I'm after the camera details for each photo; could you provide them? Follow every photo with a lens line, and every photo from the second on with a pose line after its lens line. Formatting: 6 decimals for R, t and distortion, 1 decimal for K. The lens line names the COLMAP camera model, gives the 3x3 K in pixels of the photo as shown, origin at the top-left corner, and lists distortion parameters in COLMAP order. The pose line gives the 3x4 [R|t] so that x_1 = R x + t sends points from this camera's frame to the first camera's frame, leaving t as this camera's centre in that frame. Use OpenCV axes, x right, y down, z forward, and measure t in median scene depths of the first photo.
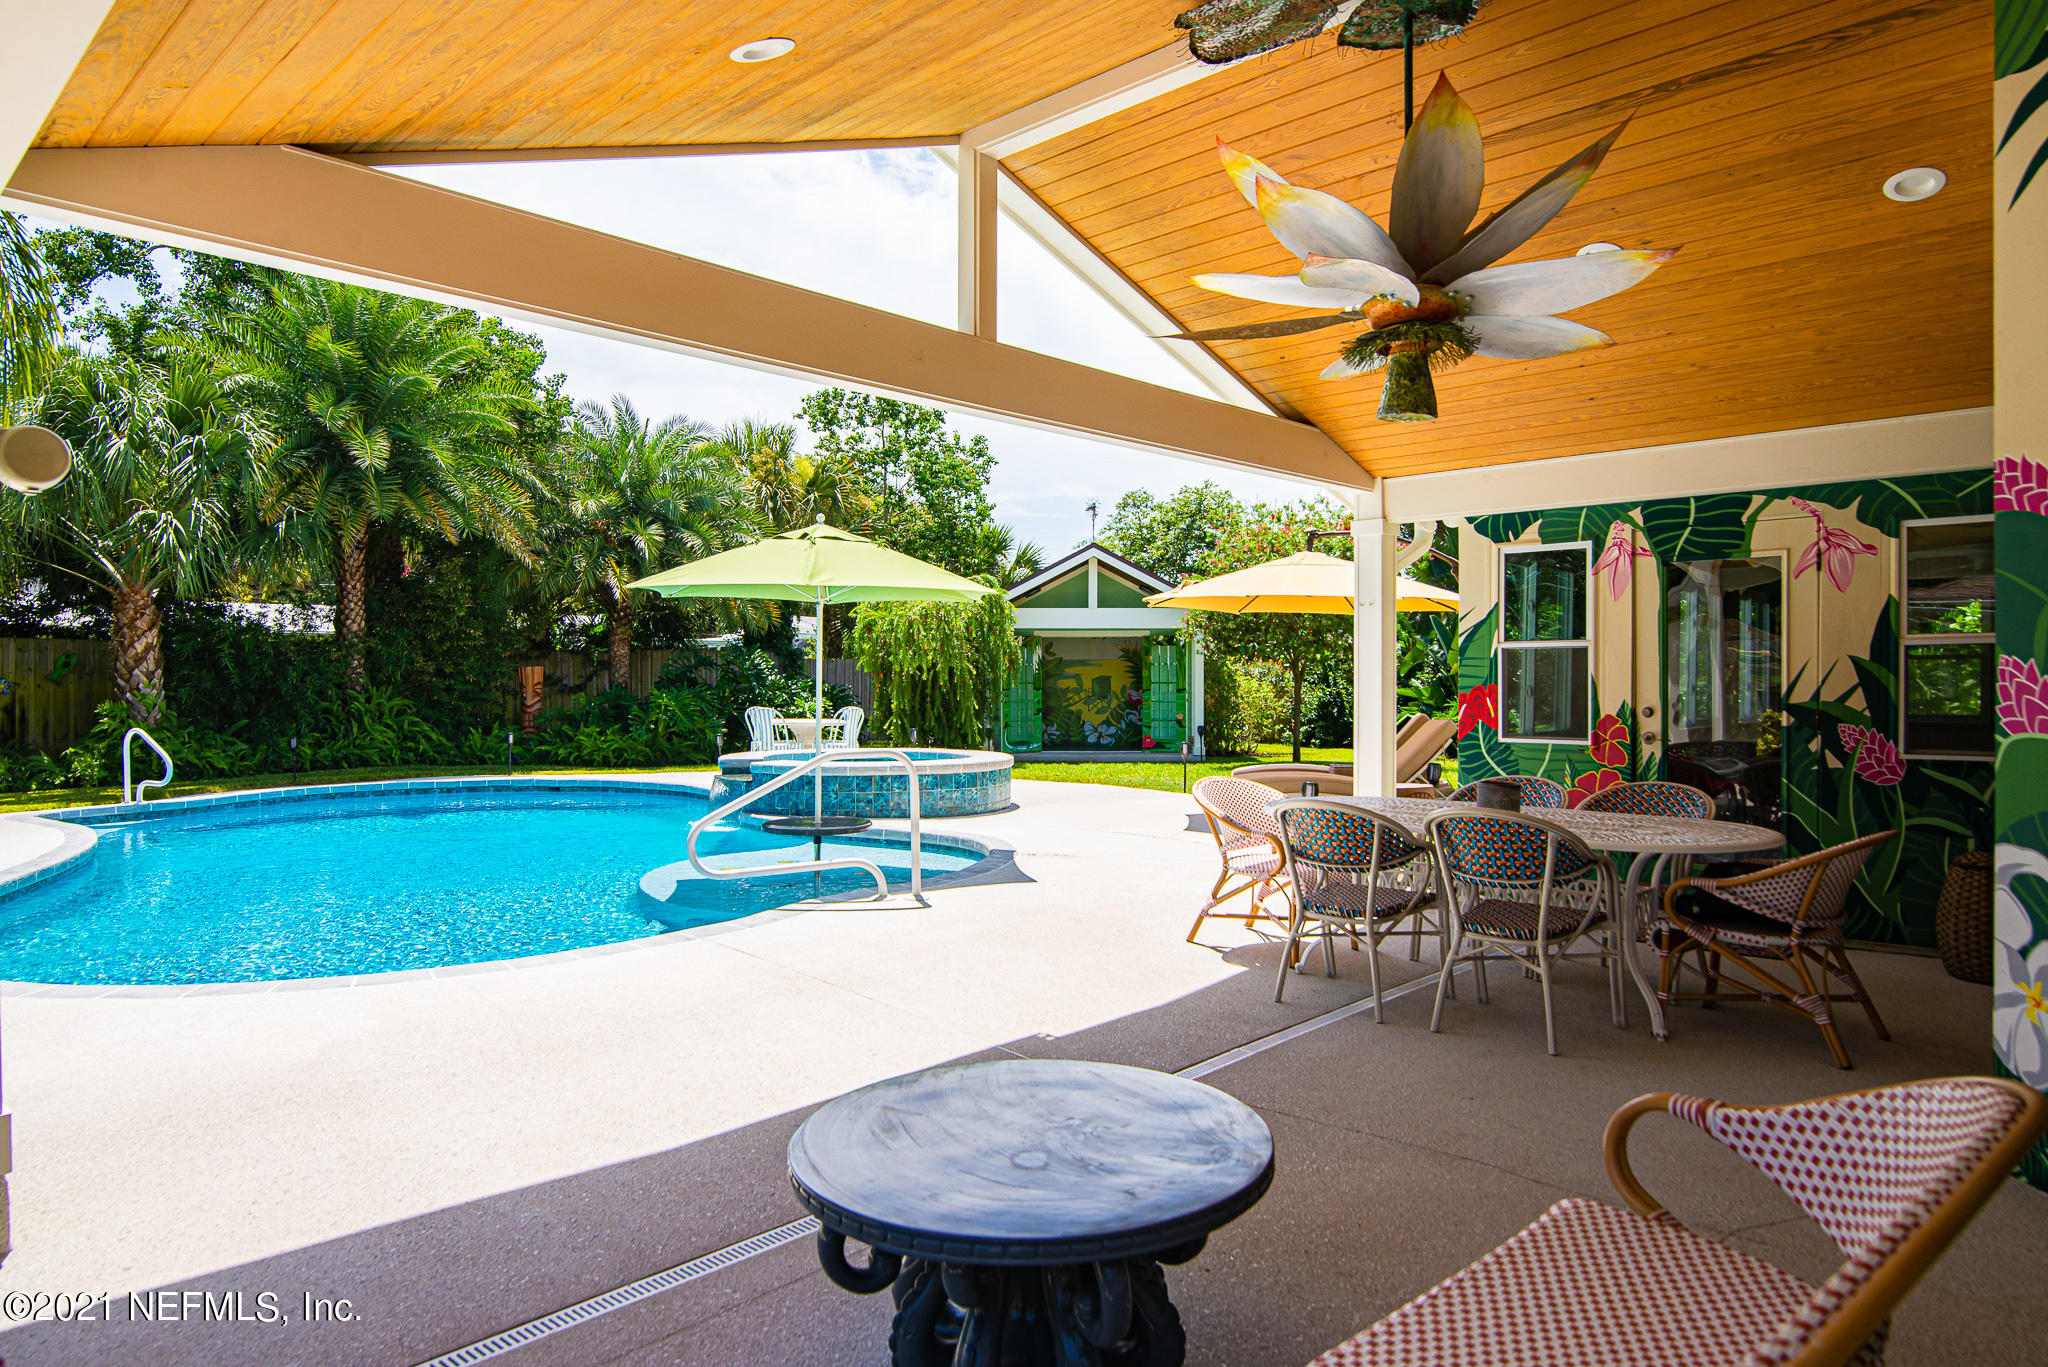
lens RADIAL K [[1276.3, 0, 1039.4], [0, 1276.3, 692.3], [0, 0, 1]] dist [0.005395, -0.003484]
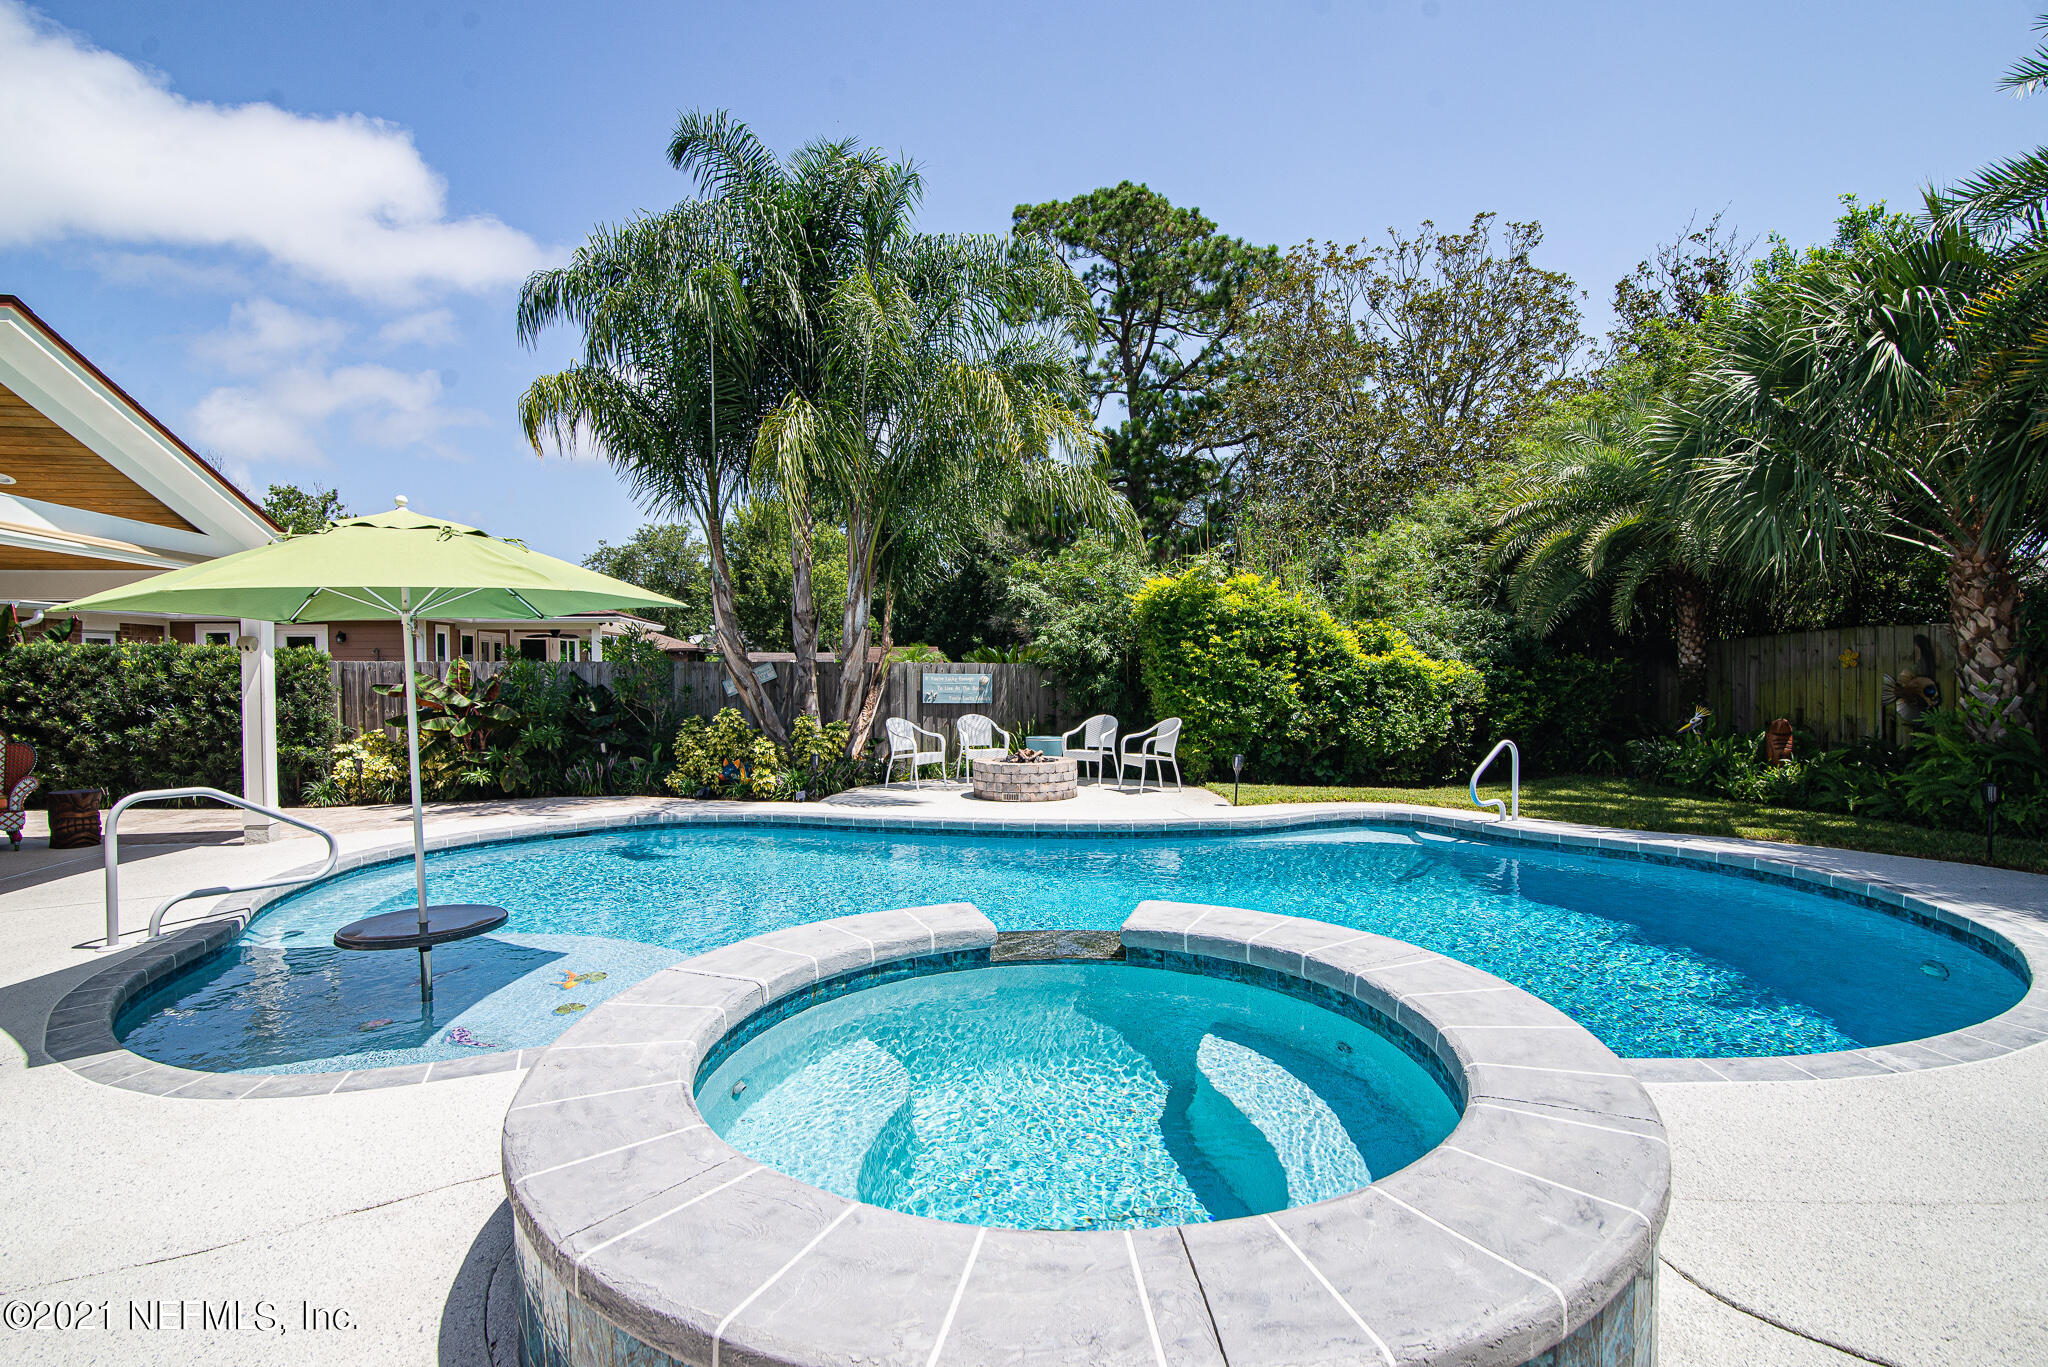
lens RADIAL K [[1002.4, 0, 1011.5], [0, 1002.4, 697.7], [0, 0, 1]] dist [-0.020718, 0.002588]
pose [[-0.582540, 0.032122, -0.812167, 0.045847], [0.005725, 0.999356, 0.035419, -0.019319], [0.812782, 0.015984, -0.582349, 0.775571]]
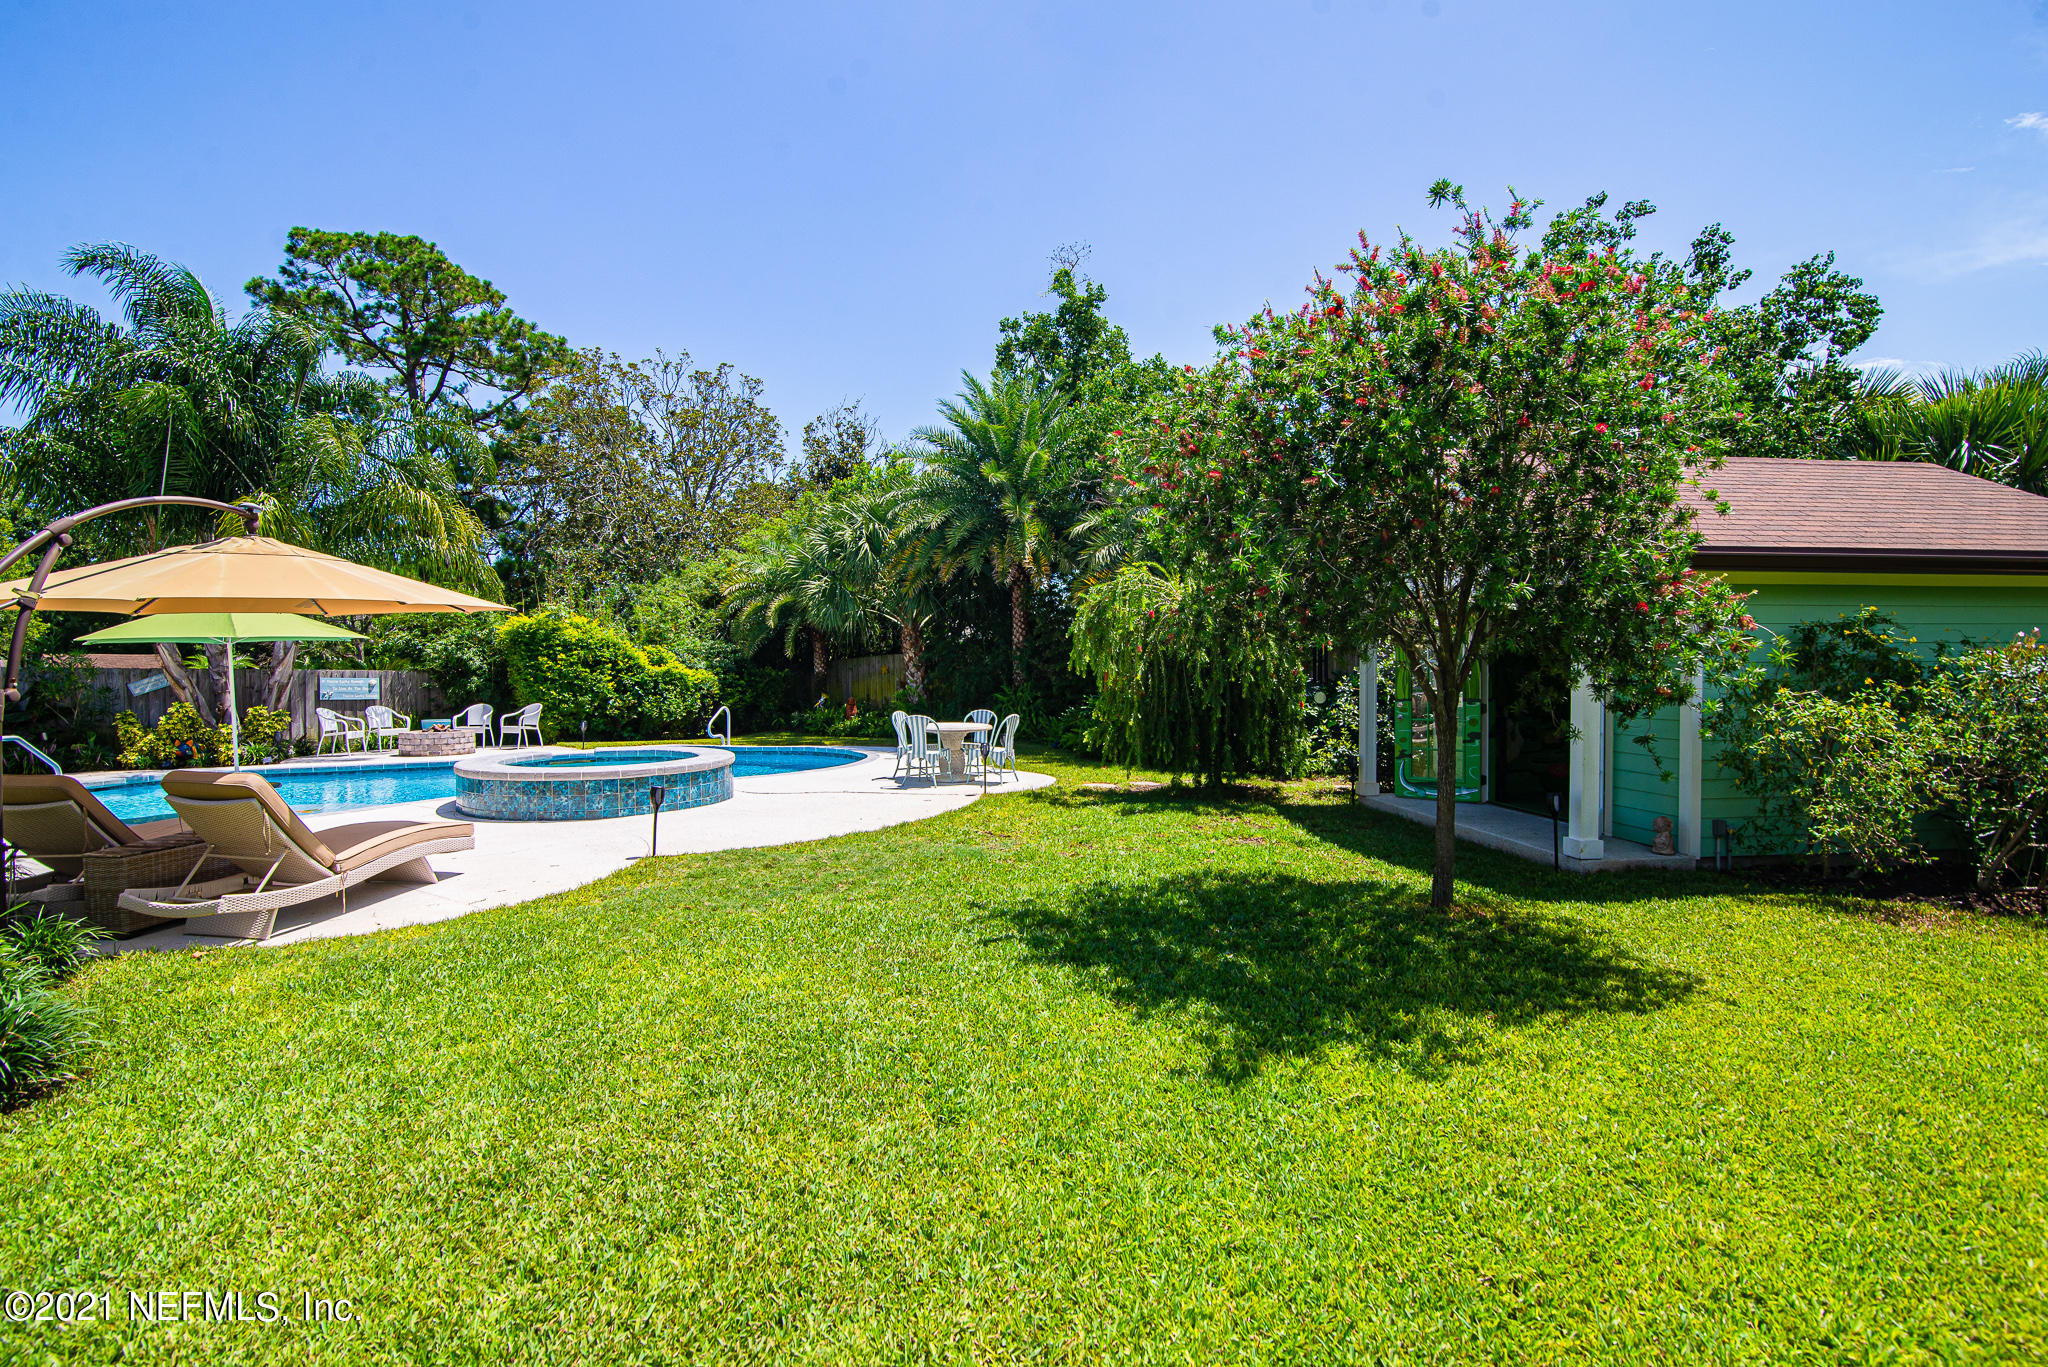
lens RADIAL K [[955.9, 0, 1032.3], [0, 955.9, 673.4], [0, 0, 1]] dist [-0.020148, 0.001075]
pose [[0.121254, 0.002998, -0.992617, 0.525558], [0.002026, 0.999993, 0.003268, -0.017023], [0.992619, -0.002407, 0.121247, 0.884678]]
